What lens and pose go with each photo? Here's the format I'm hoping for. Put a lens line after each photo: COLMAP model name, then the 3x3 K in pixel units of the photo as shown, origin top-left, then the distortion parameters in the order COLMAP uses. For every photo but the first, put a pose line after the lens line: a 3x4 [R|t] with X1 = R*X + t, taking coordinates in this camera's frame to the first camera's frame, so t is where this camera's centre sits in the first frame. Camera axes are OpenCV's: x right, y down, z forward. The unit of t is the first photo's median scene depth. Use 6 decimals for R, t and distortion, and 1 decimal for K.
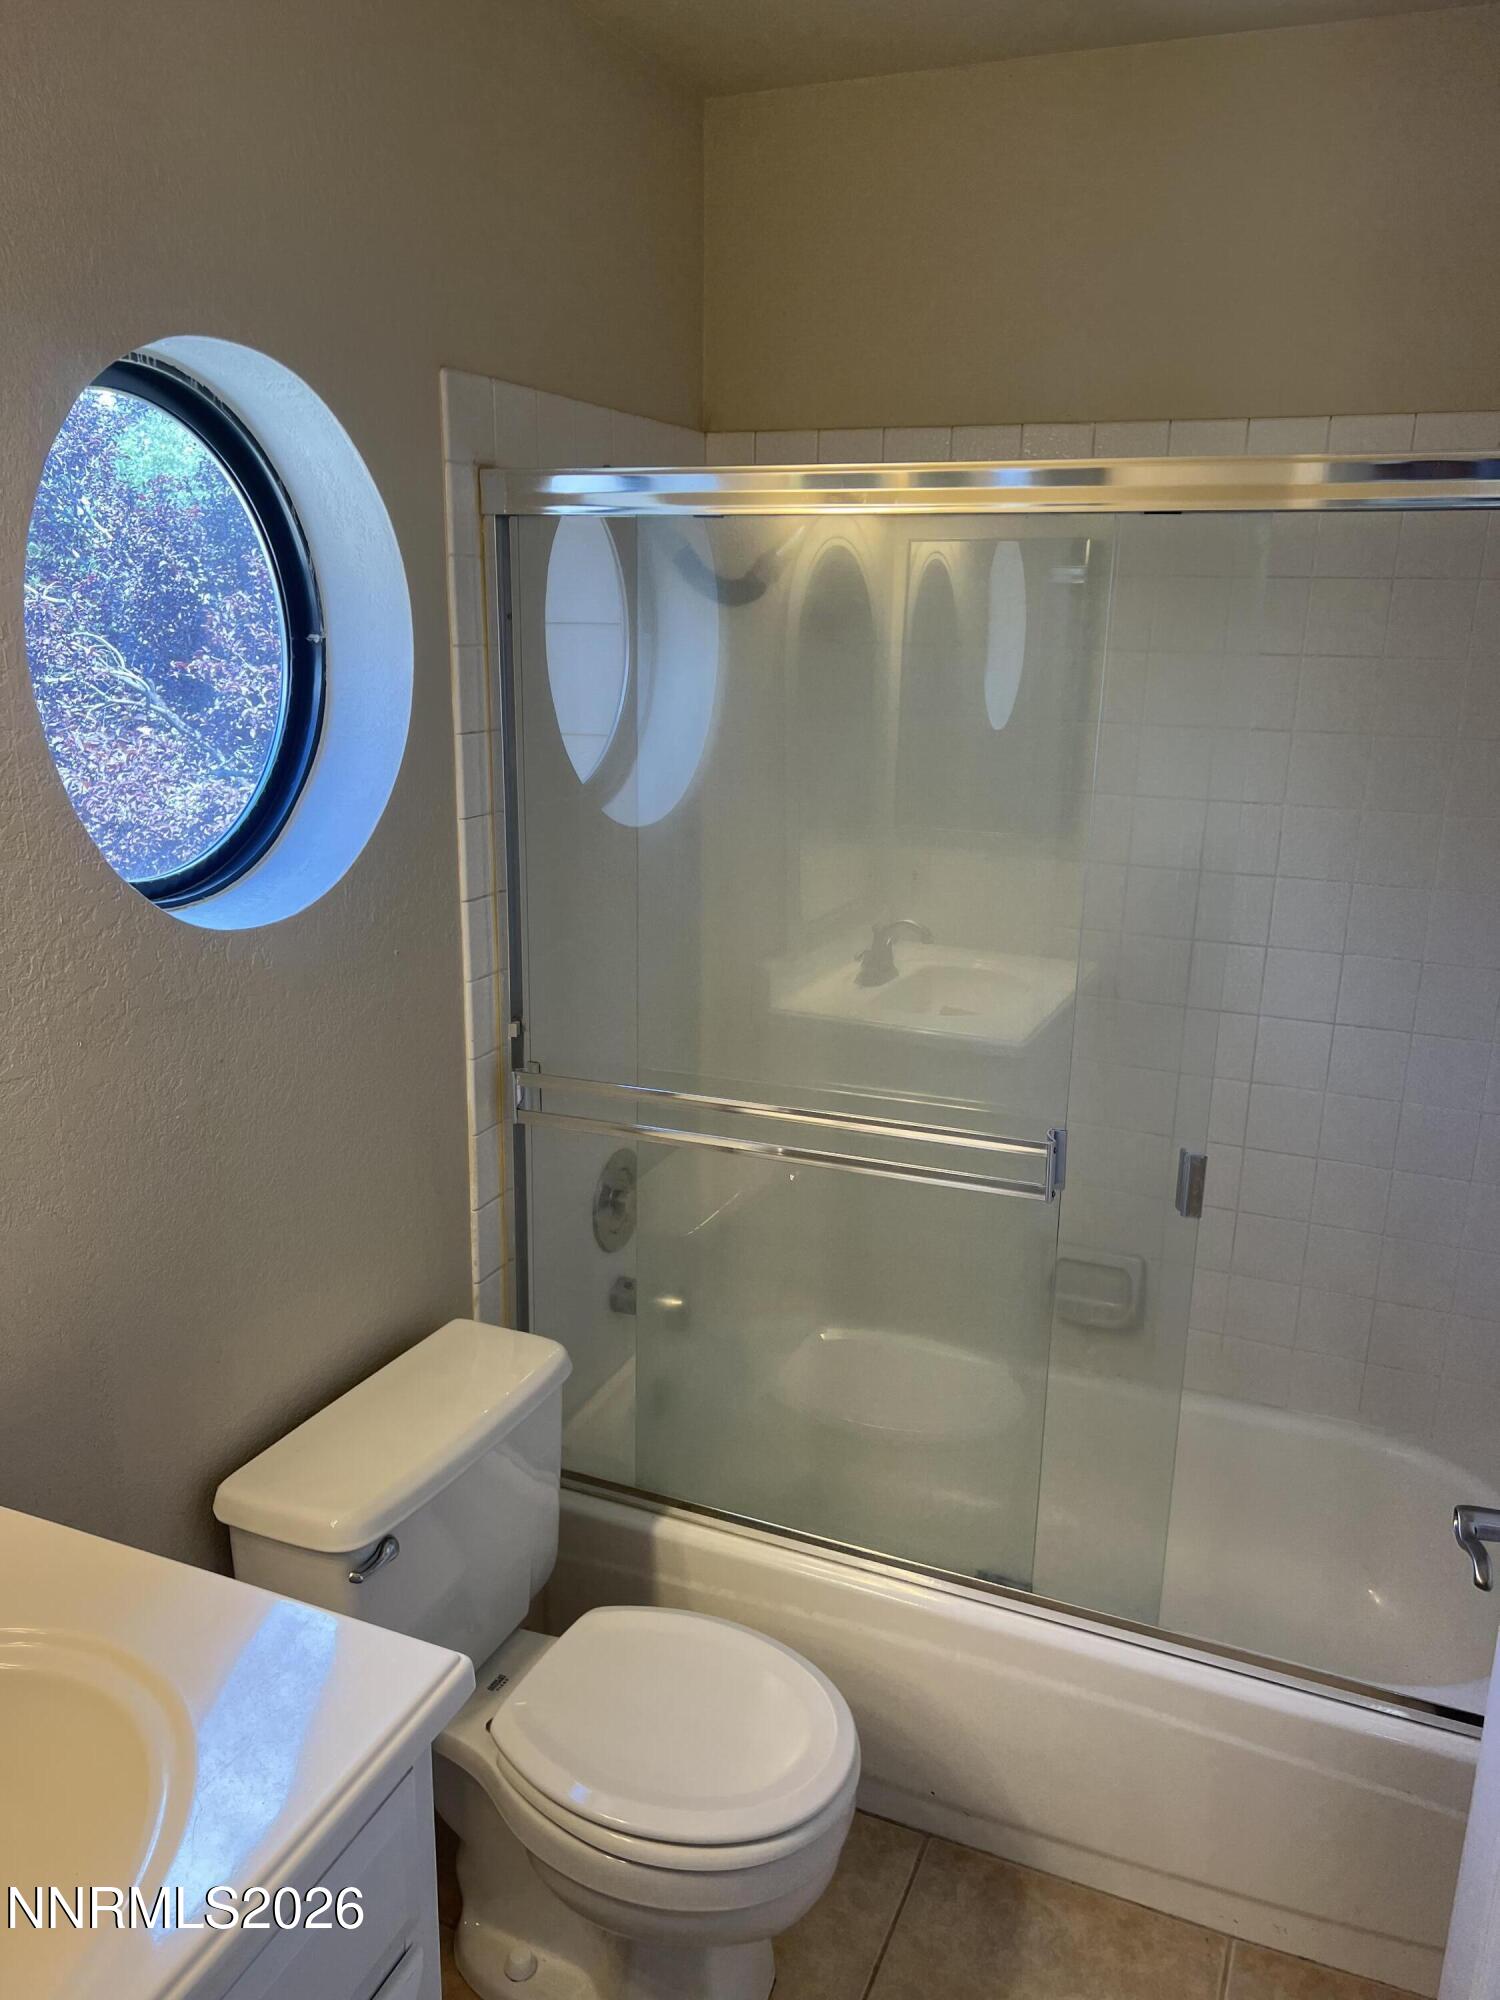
lens RADIAL K [[1506.6, 0, 743.1], [0, 1506.6, 1008.8], [0, 0, 1]] dist [0.070076, -0.051481]
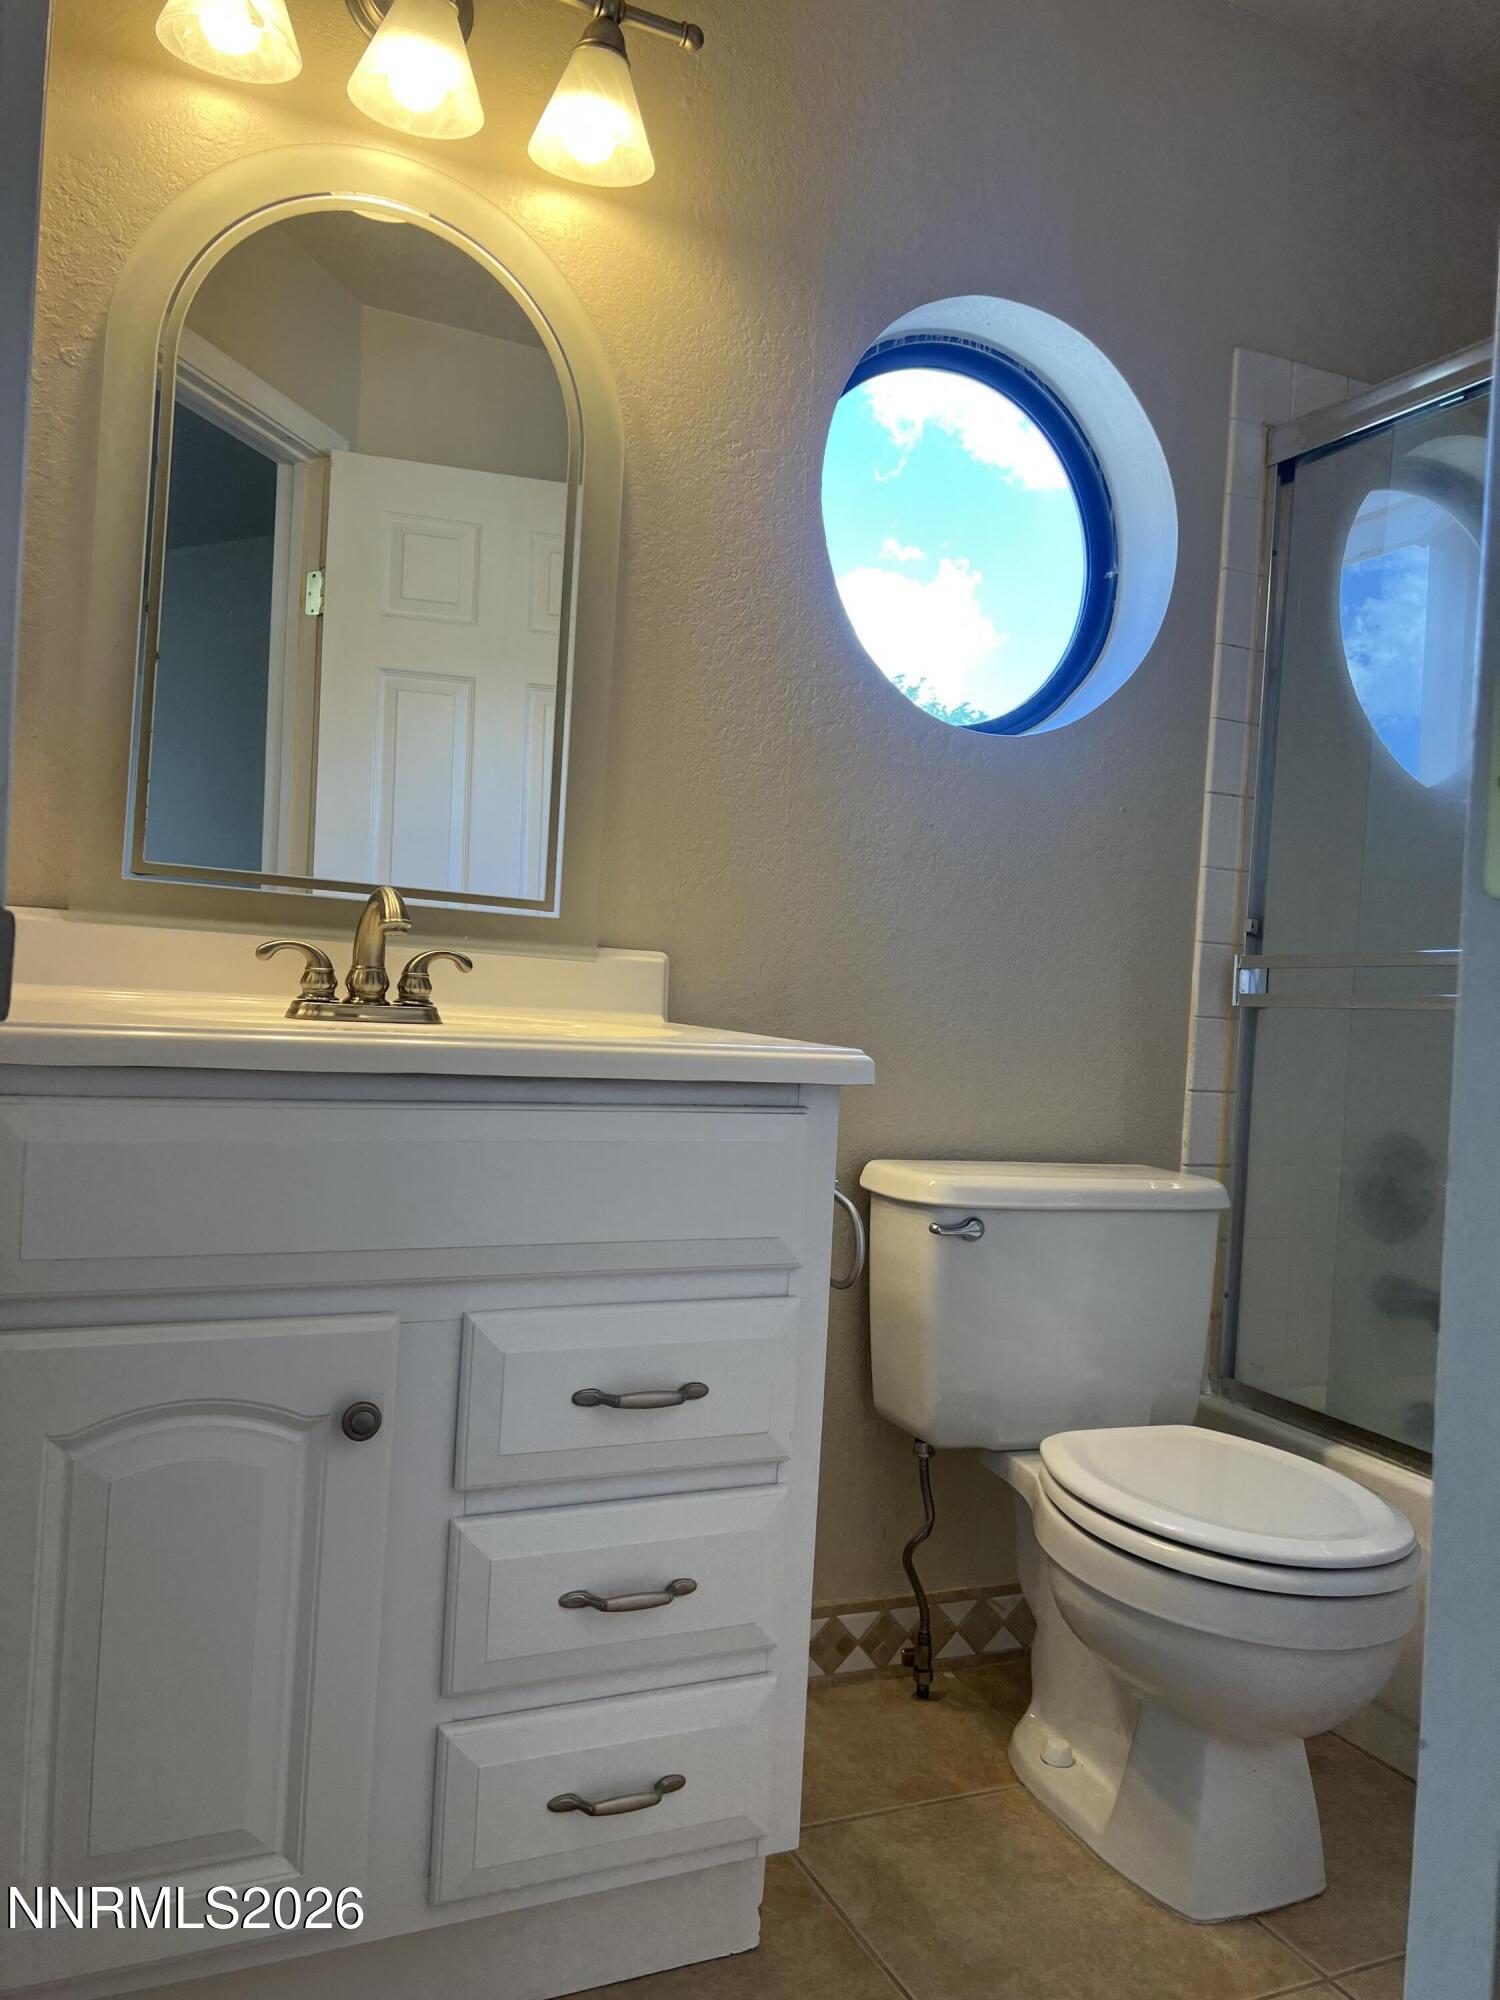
lens RADIAL K [[1506.6, 0, 757.9], [0, 1506.6, 992.6], [0, 0, 1]] dist [0.070076, -0.051481]
pose [[0.736892, 0.024681, -0.675559, 0.368119], [-0.222011, 0.952740, -0.207360, 0.419581], [0.638514, 0.302784, 0.707546, 0.053932]]
